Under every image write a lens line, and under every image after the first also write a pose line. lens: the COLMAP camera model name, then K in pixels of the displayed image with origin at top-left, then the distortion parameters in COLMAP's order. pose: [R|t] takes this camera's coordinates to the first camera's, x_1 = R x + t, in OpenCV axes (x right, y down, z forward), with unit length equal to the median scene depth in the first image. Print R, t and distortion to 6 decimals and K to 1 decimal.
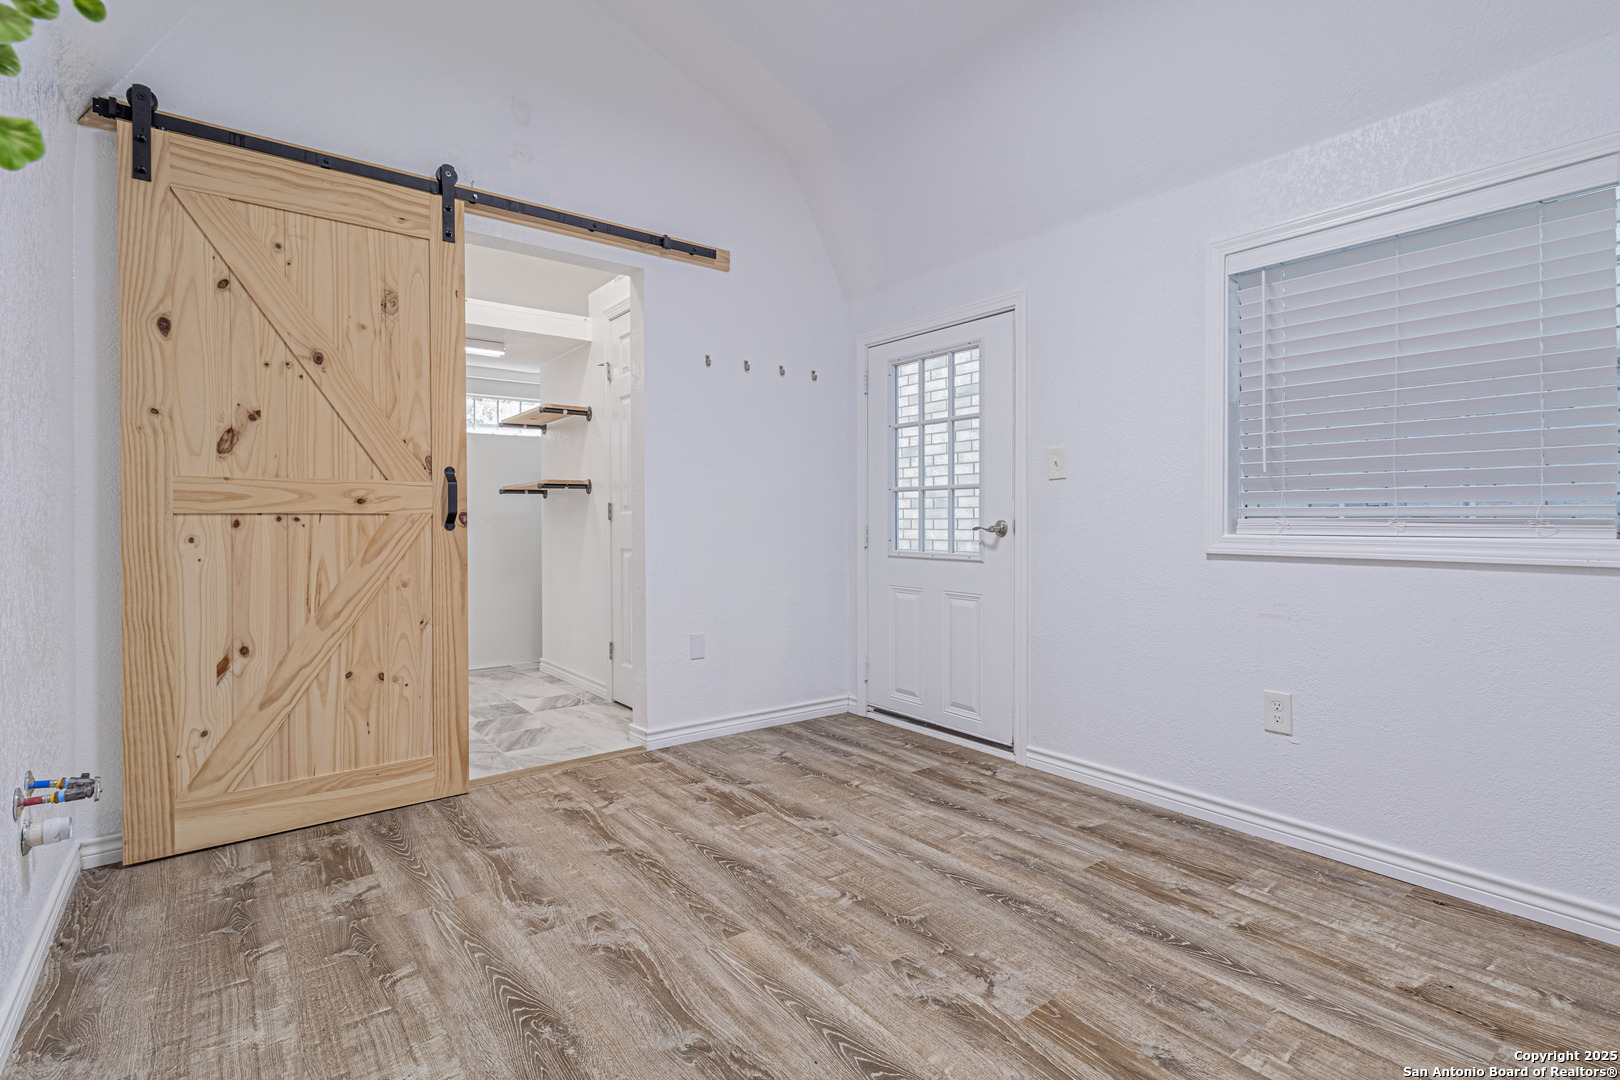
lens RADIAL K [[759.8, 0, 803.7], [0, 759.8, 527.4], [0, 0, 1]] dist [0.002408, 0.000067]
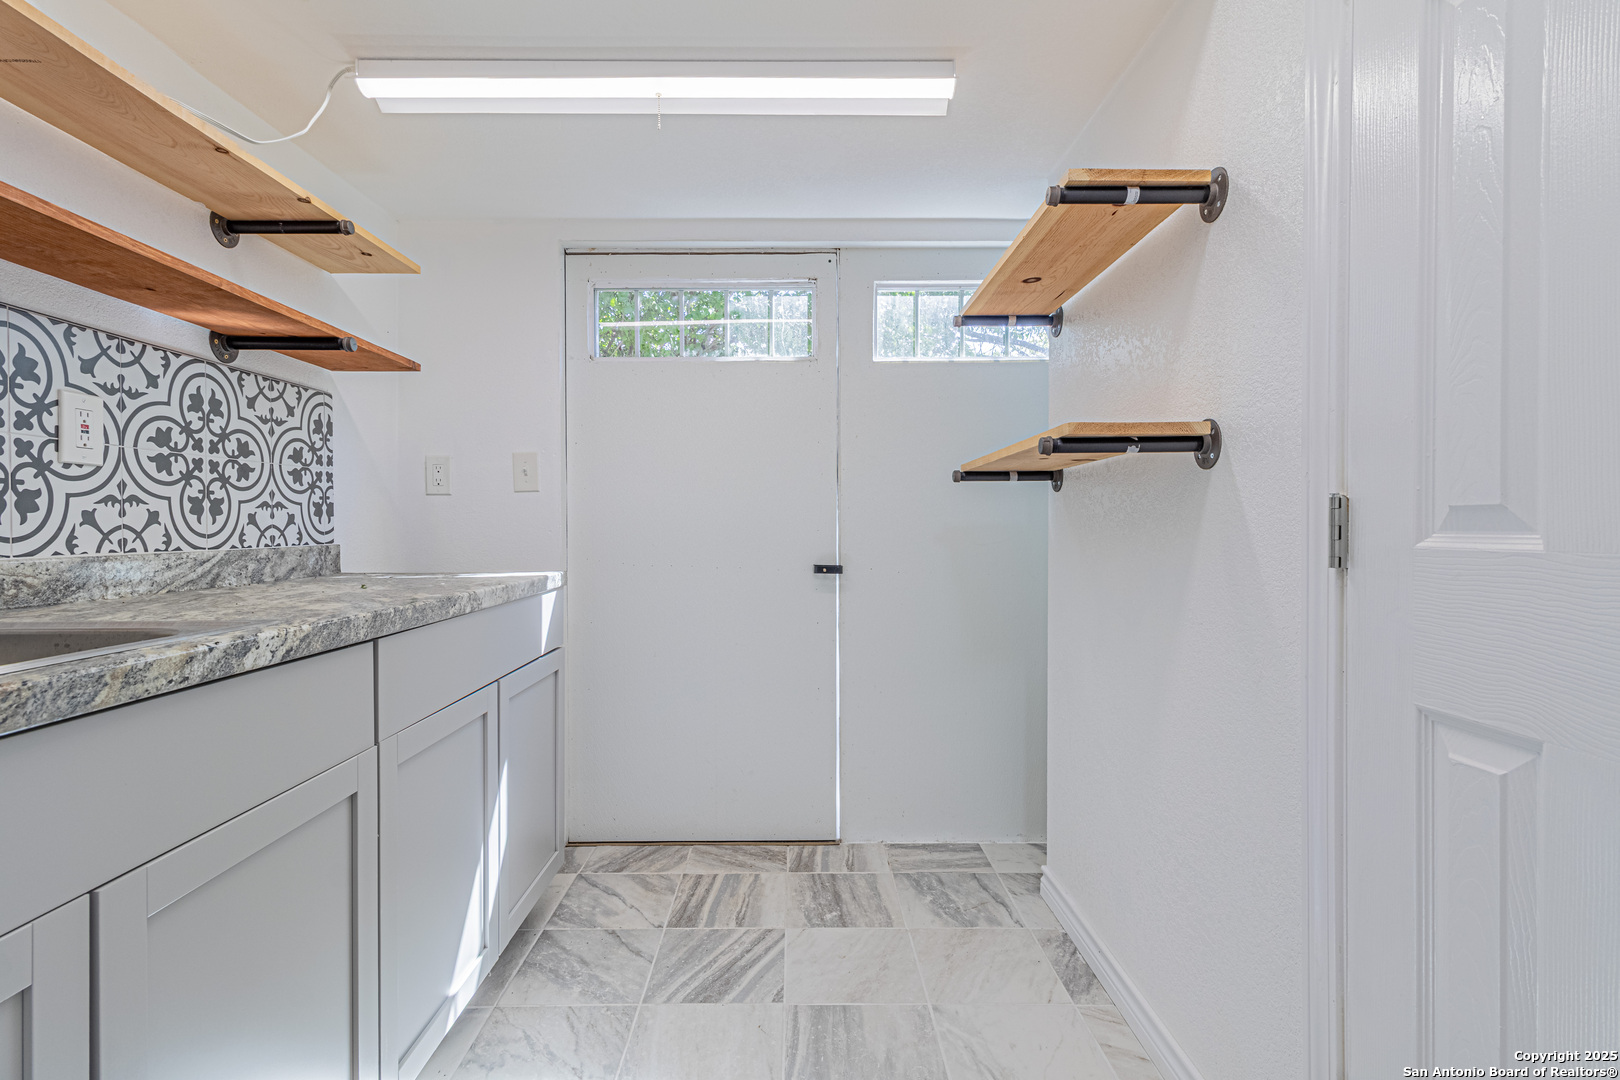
lens RADIAL K [[759.8, 0, 803.7], [0, 759.8, 527.4], [0, 0, 1]] dist [0.002408, 0.000067]
pose [[0.803173, 0.008664, -0.595683, -0.235569], [-0.008677, 0.999958, 0.002844, -0.020653], [0.595683, 0.002885, 0.803215, 0.674916]]
